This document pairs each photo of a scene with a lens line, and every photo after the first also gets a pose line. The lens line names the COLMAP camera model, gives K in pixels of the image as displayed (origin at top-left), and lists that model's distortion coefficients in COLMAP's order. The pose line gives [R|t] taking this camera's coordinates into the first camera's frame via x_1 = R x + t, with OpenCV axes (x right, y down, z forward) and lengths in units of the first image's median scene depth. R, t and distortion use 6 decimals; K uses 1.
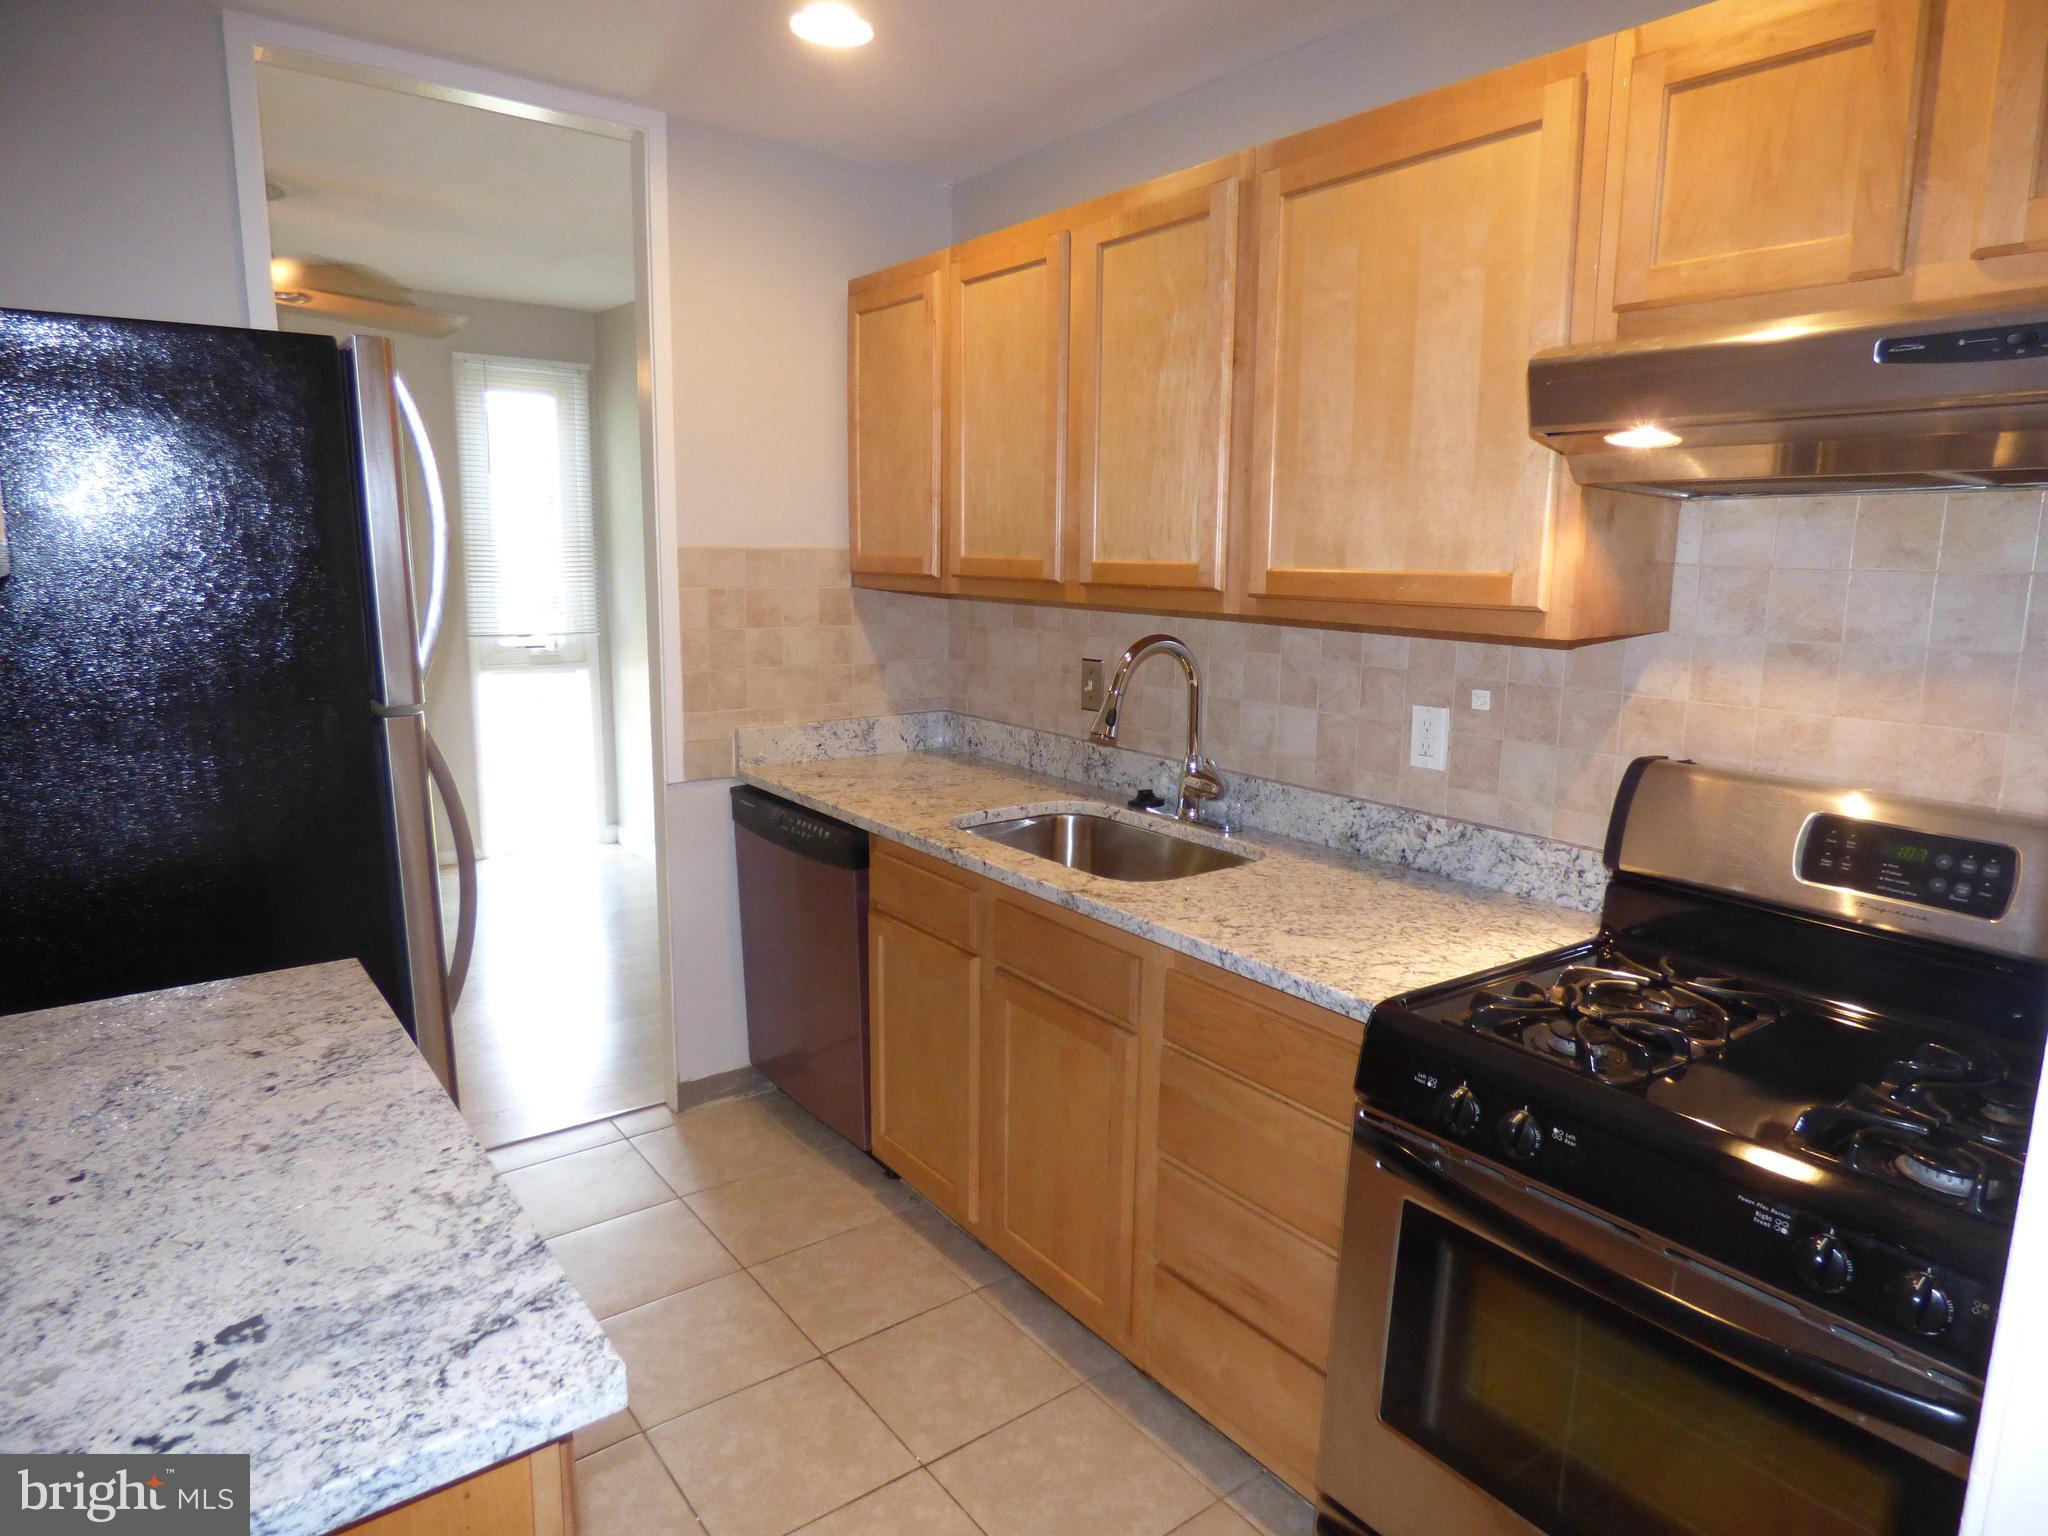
lens RADIAL K [[1221.0, 0, 1029.2], [0, 1221.0, 765.2], [0, 0, 1]] dist [-0.008217, -0.002549]
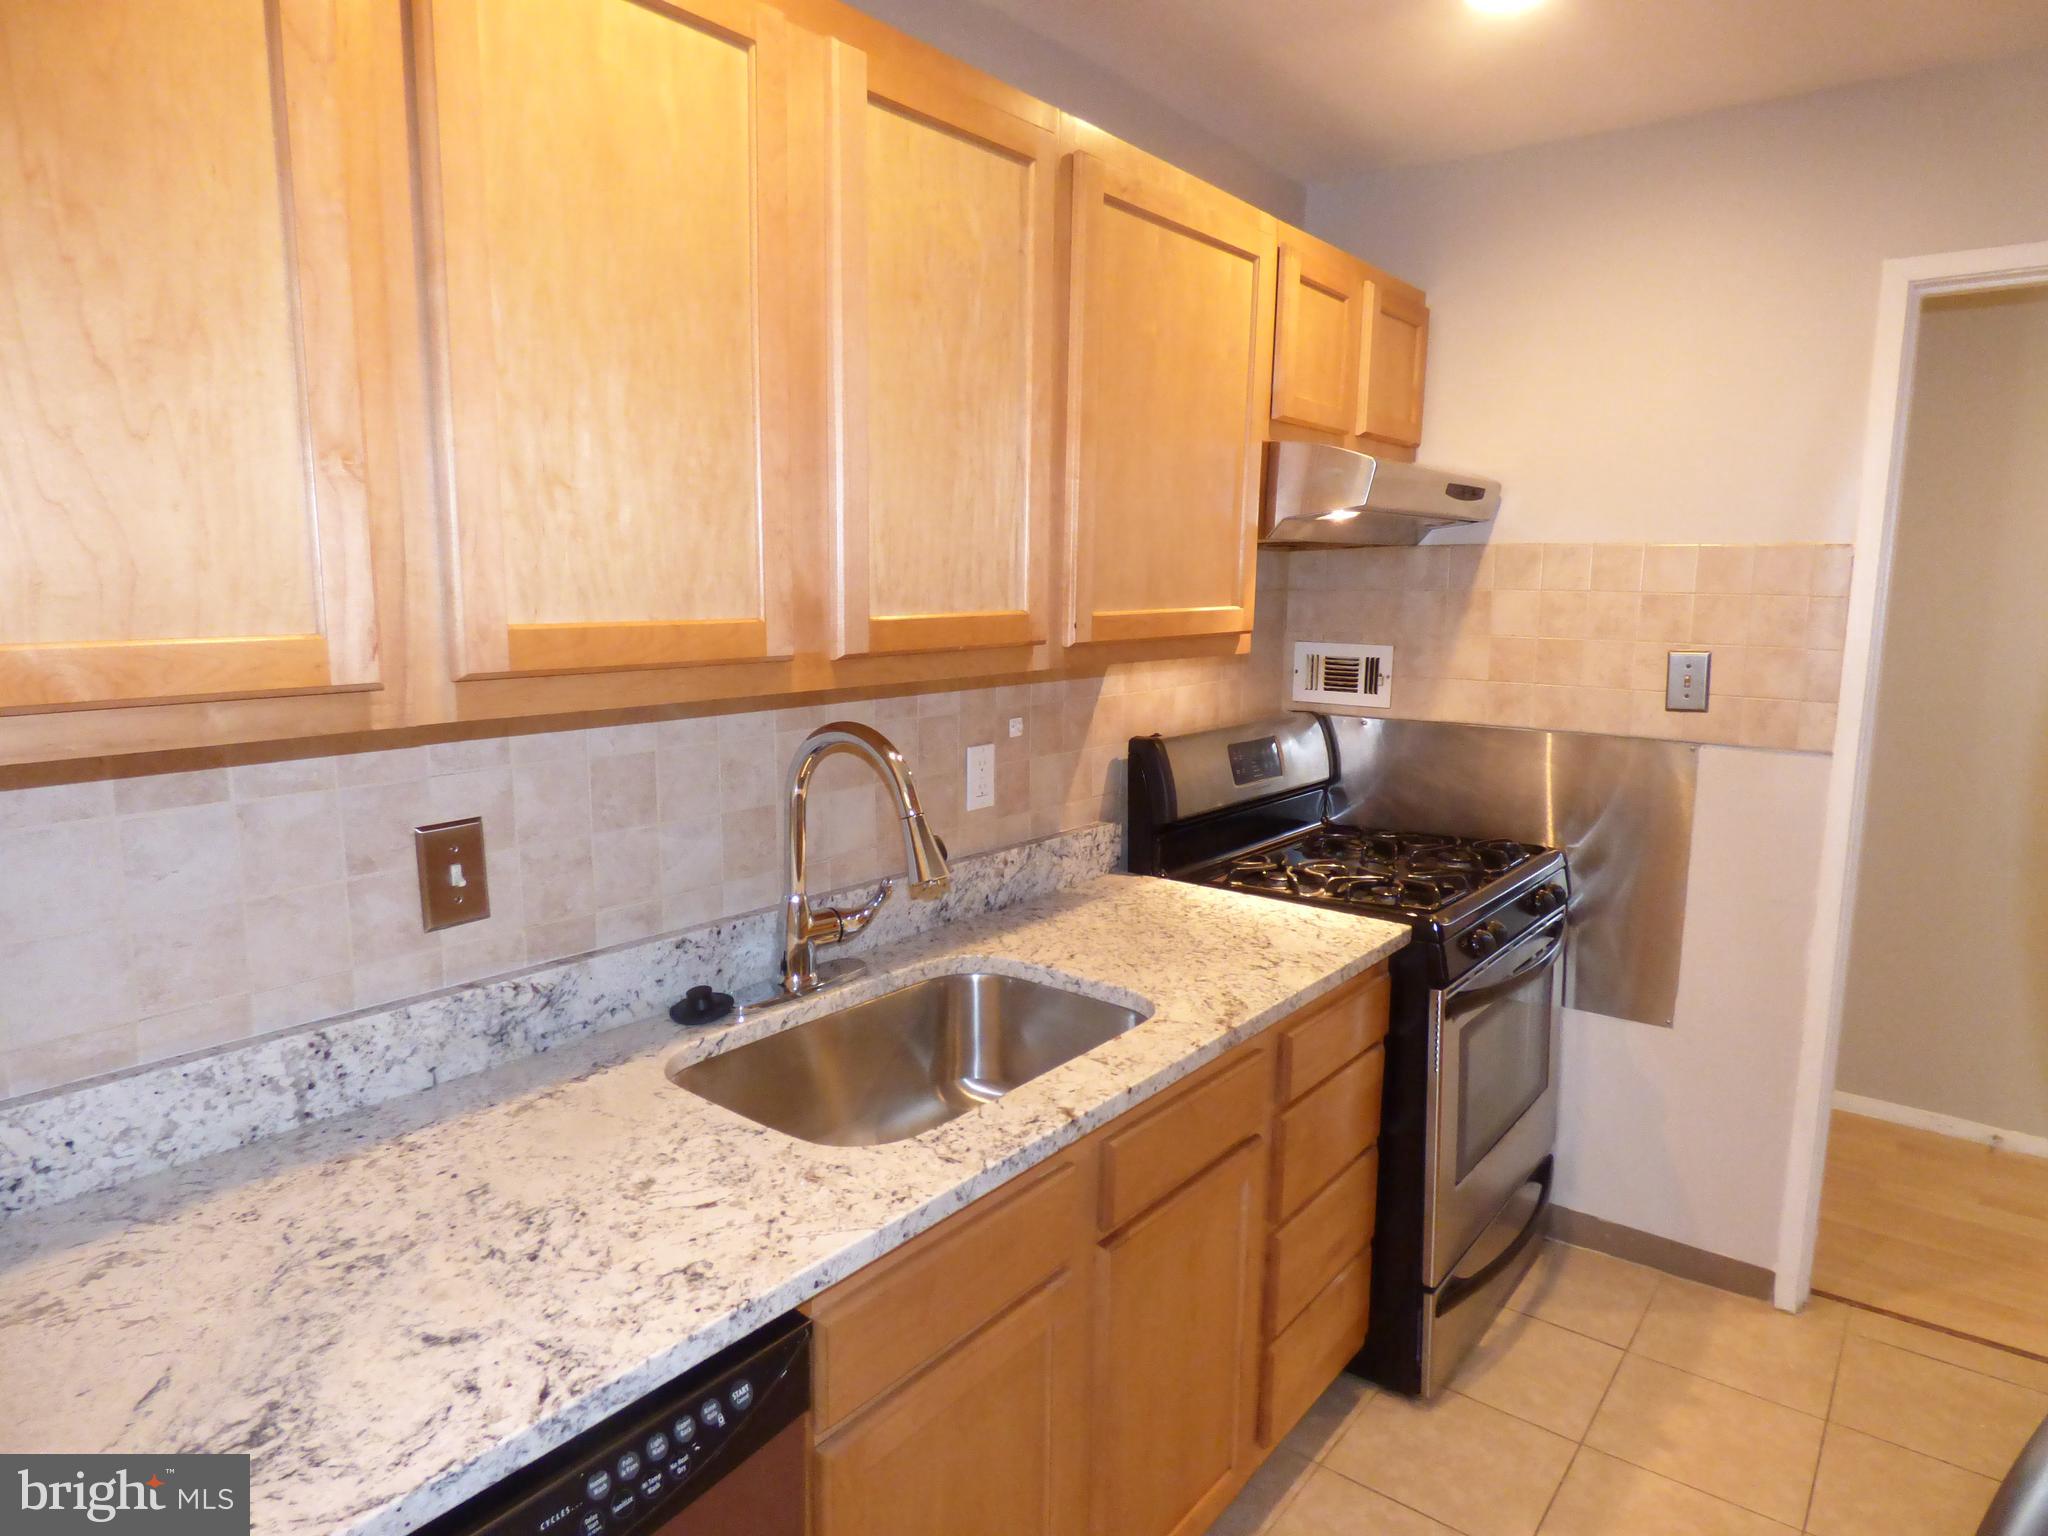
lens RADIAL K [[1221.0, 0, 1035.7], [0, 1221.0, 767.5], [0, 0, 1]] dist [-0.008217, -0.002549]
pose [[-0.251598, -0.168424, 0.953064, -0.616001], [0.155989, 0.964811, 0.211679, -0.230572], [-0.955178, 0.201925, -0.216473, 1.167495]]
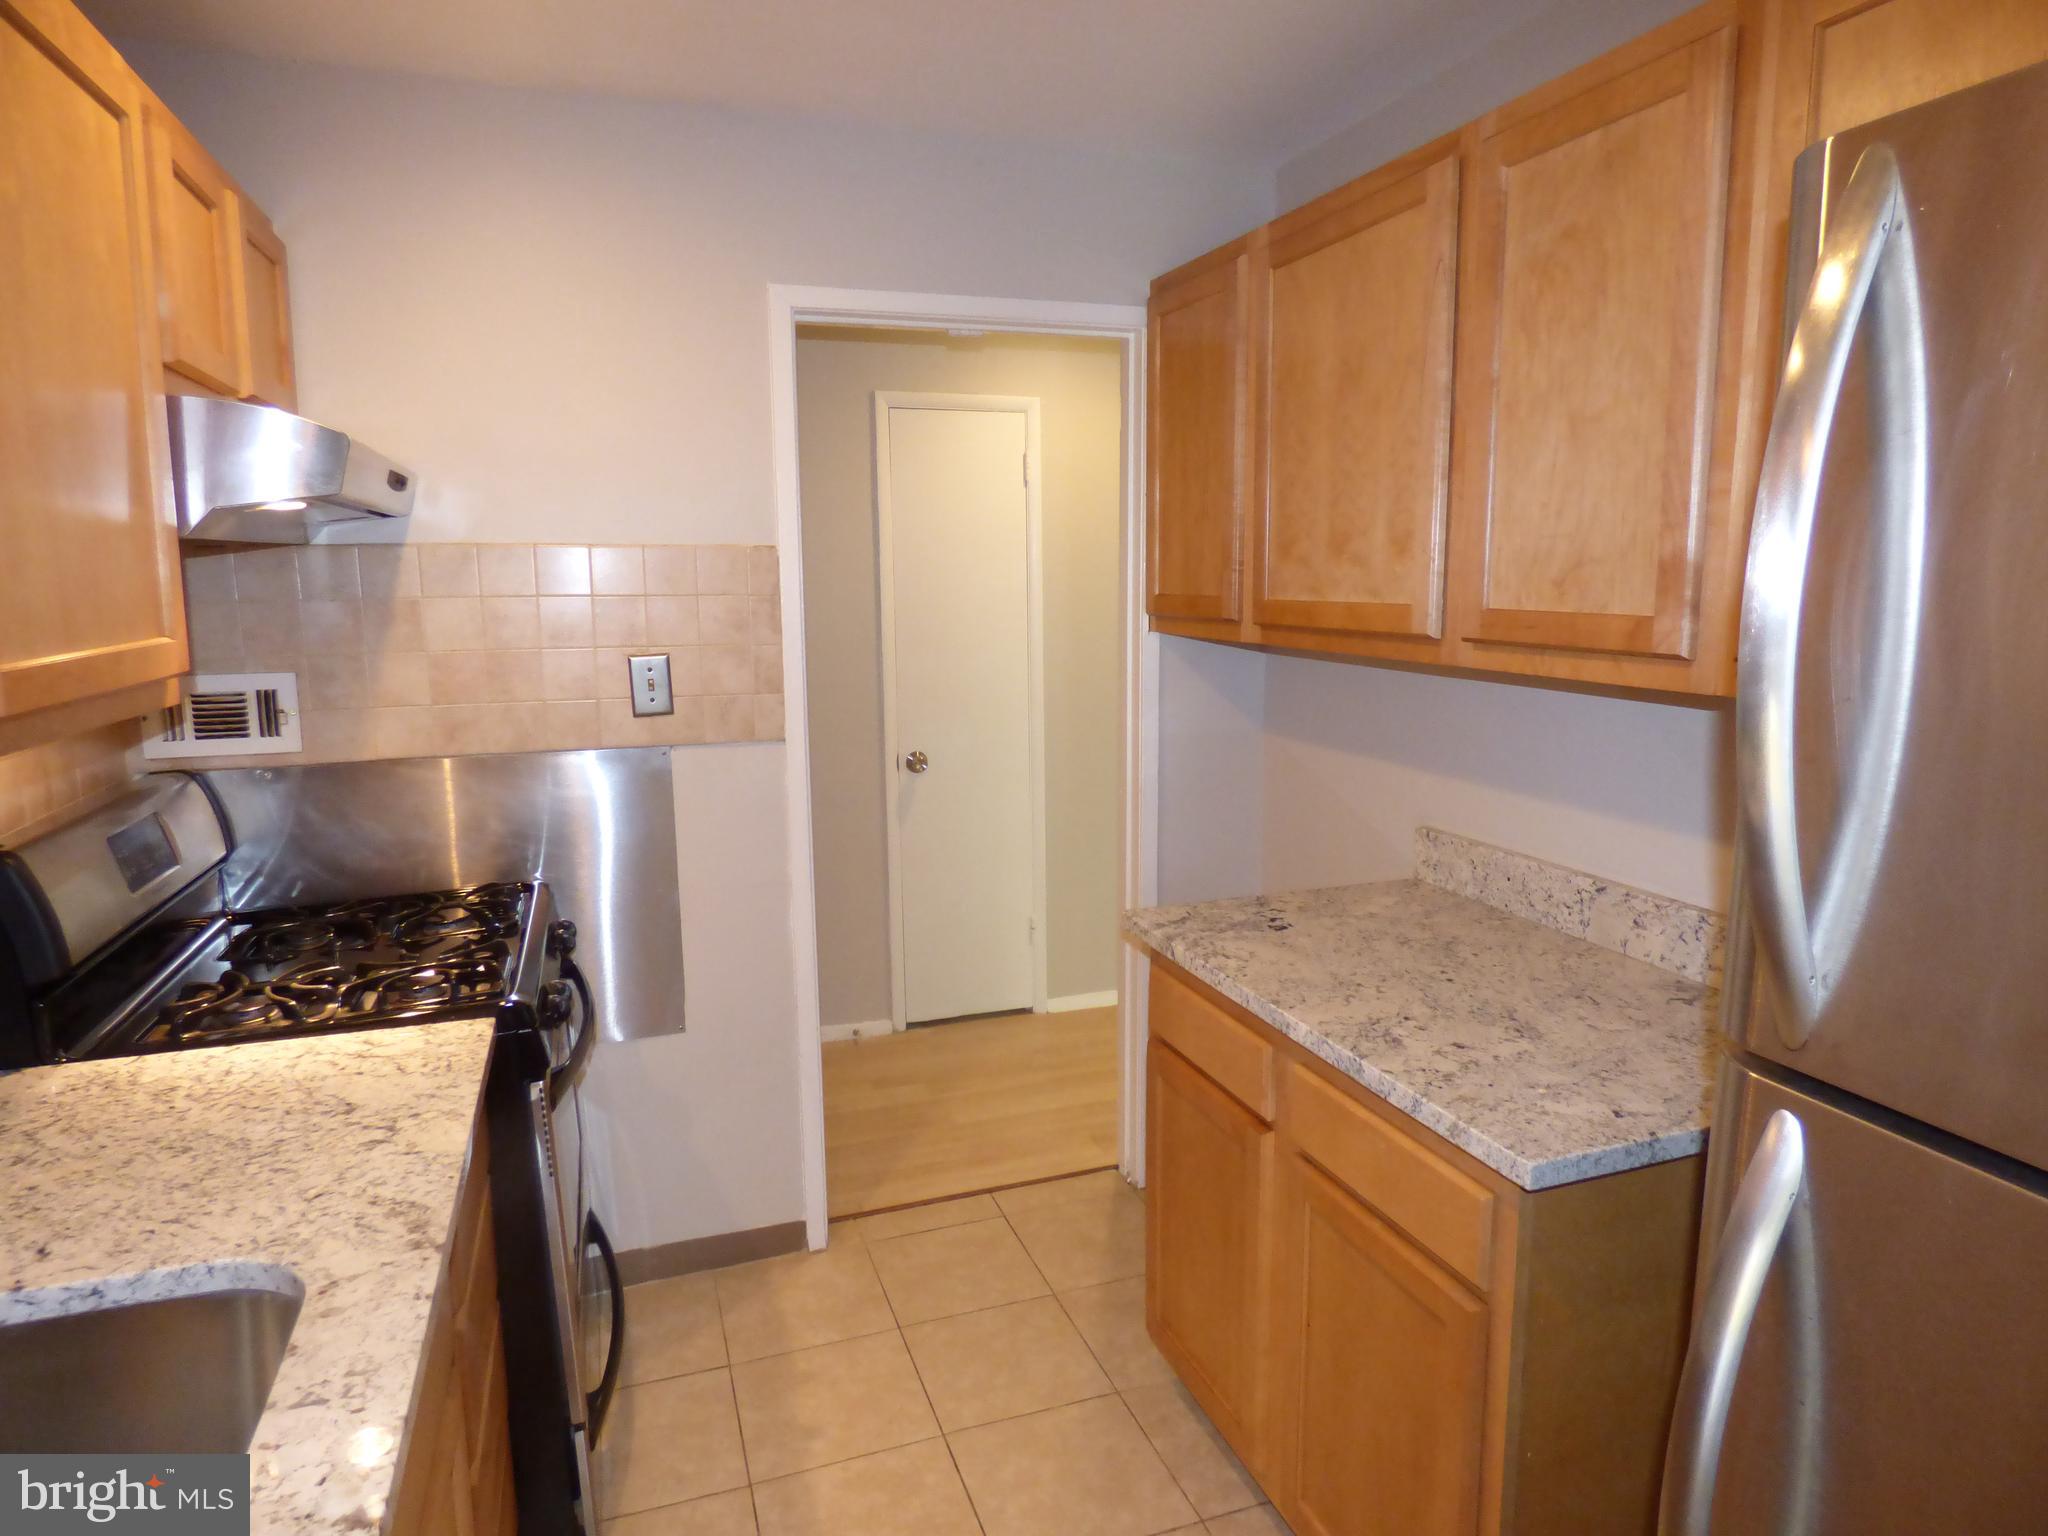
lens RADIAL K [[1221.0, 0, 1031.3], [0, 1221.0, 763.0], [0, 0, 1]] dist [-0.008217, -0.002549]
pose [[-0.951360, -0.057235, 0.302717, -0.346139], [0.045245, 0.945981, 0.321051, -0.247632], [-0.304740, 0.319131, -0.897379, 1.243263]]
